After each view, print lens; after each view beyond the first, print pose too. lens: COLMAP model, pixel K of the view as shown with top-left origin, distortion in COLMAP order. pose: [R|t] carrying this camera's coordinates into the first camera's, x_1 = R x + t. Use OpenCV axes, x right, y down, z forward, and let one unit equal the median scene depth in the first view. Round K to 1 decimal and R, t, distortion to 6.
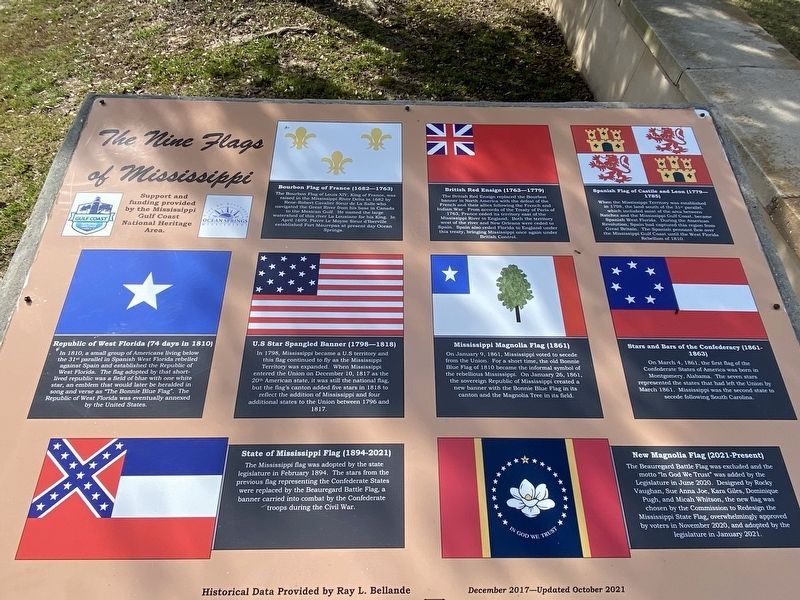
lens RADIAL K [[546.7, 0, 402.7], [0, 546.7, 298.2], [0, 0, 1]] dist [0.019041, -0.014789]
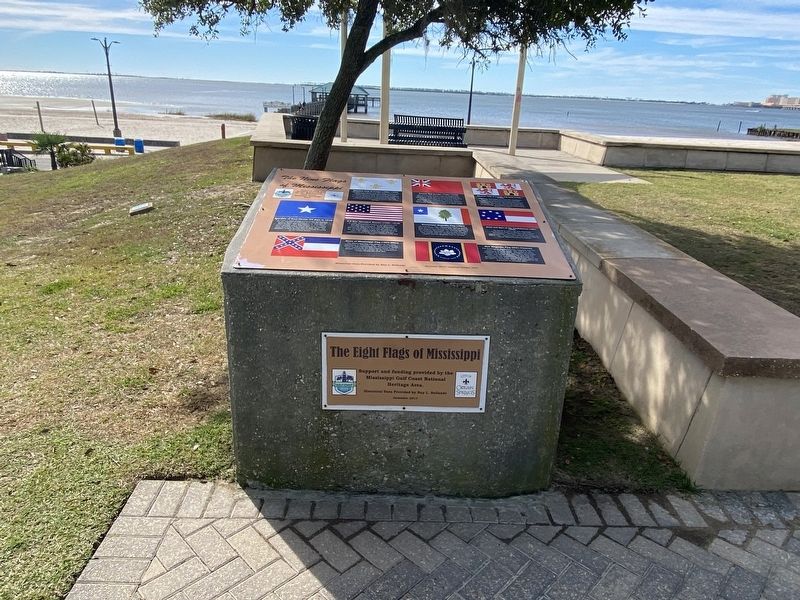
lens RADIAL K [[546.7, 0, 399.7], [0, 546.7, 300.4], [0, 0, 1]] dist [0.019041, -0.014789]
pose [[0.999701, 0.020183, 0.013829, -0.041566], [-0.012185, 0.900859, -0.433940, 1.519083], [-0.021217, 0.433642, 0.900836, -1.202736]]
